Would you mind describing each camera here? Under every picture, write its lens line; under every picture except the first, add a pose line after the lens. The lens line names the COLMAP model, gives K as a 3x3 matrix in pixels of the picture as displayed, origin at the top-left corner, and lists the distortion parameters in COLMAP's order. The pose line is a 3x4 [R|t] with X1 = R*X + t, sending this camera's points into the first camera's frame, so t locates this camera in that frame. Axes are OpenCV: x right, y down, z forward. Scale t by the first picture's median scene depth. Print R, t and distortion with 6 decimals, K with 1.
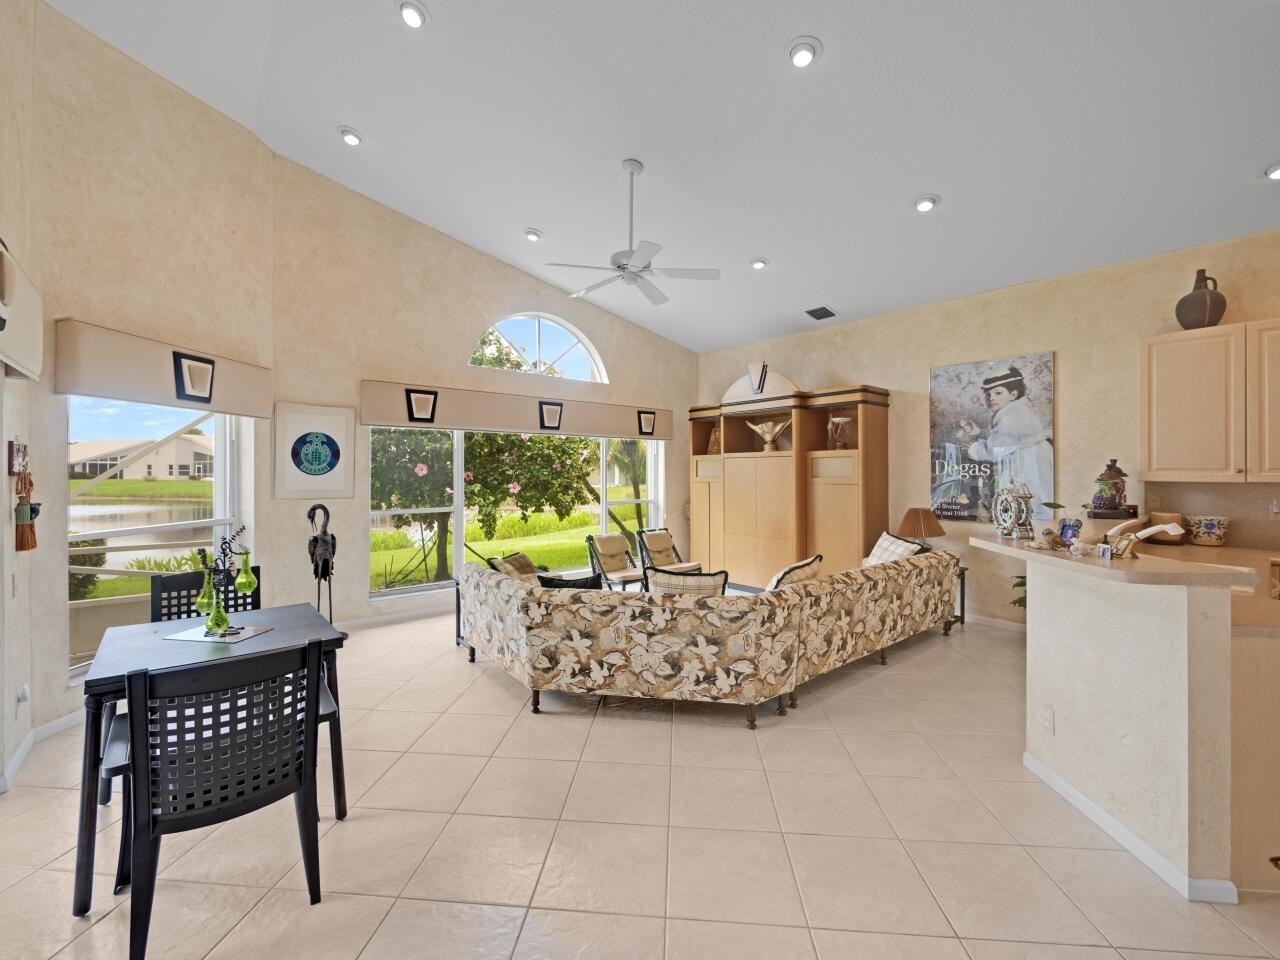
lens RADIAL K [[522.1, 0, 622.5], [0, 522.1, 464.7], [0, 0, 1]] dist [-0.003058, -0.000543]
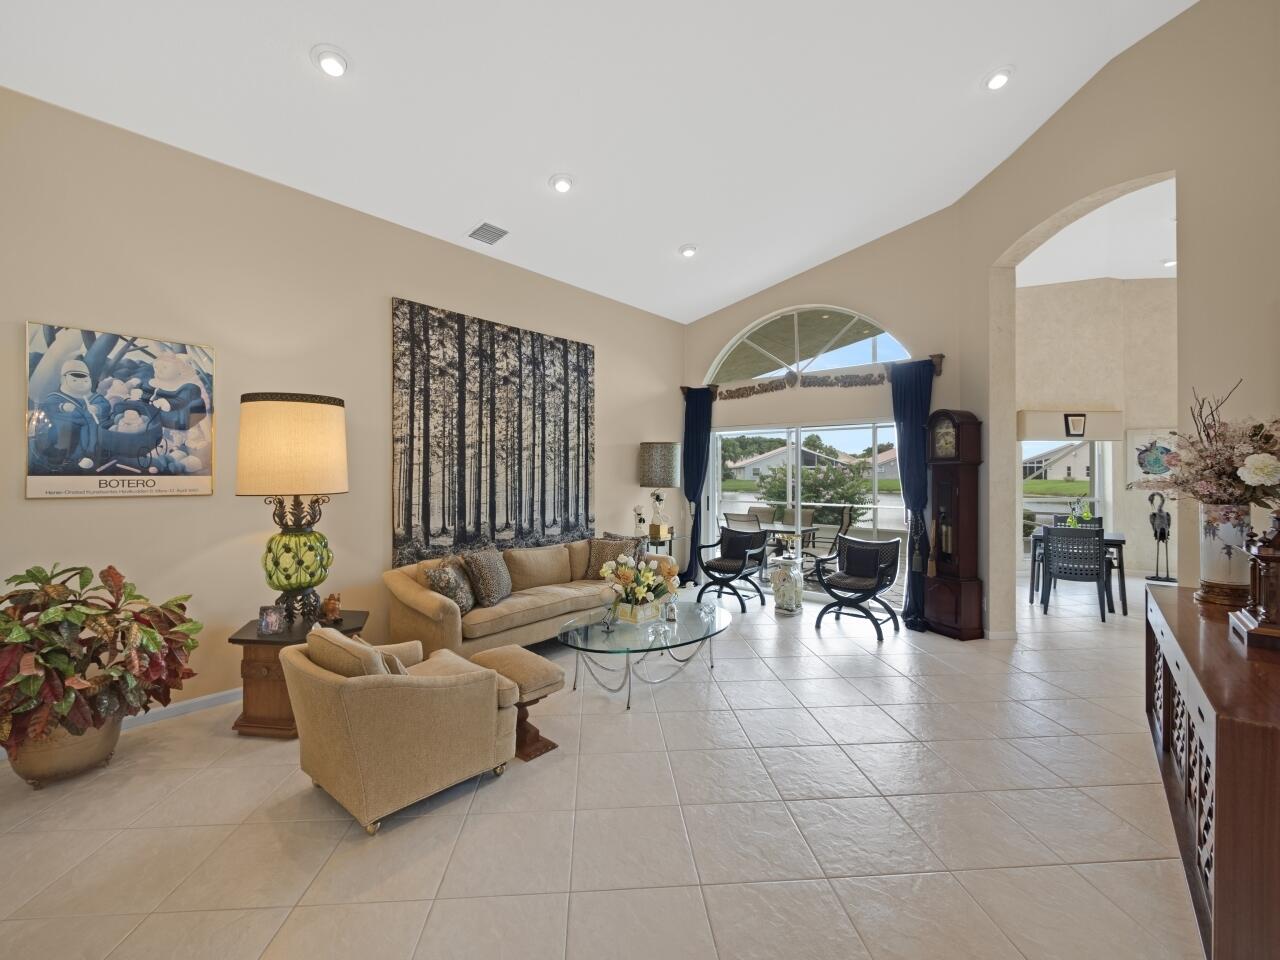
lens RADIAL K [[520.9, 0, 643.3], [0, 520.9, 470.6], [0, 0, 1]] dist [-0.003448, -0.000091]
pose [[0.145090, -0.001207, -0.989418, 0.580846], [0.009826, 0.999952, 0.000221, -0.004197], [0.989370, -0.009754, 0.145095, -0.593736]]
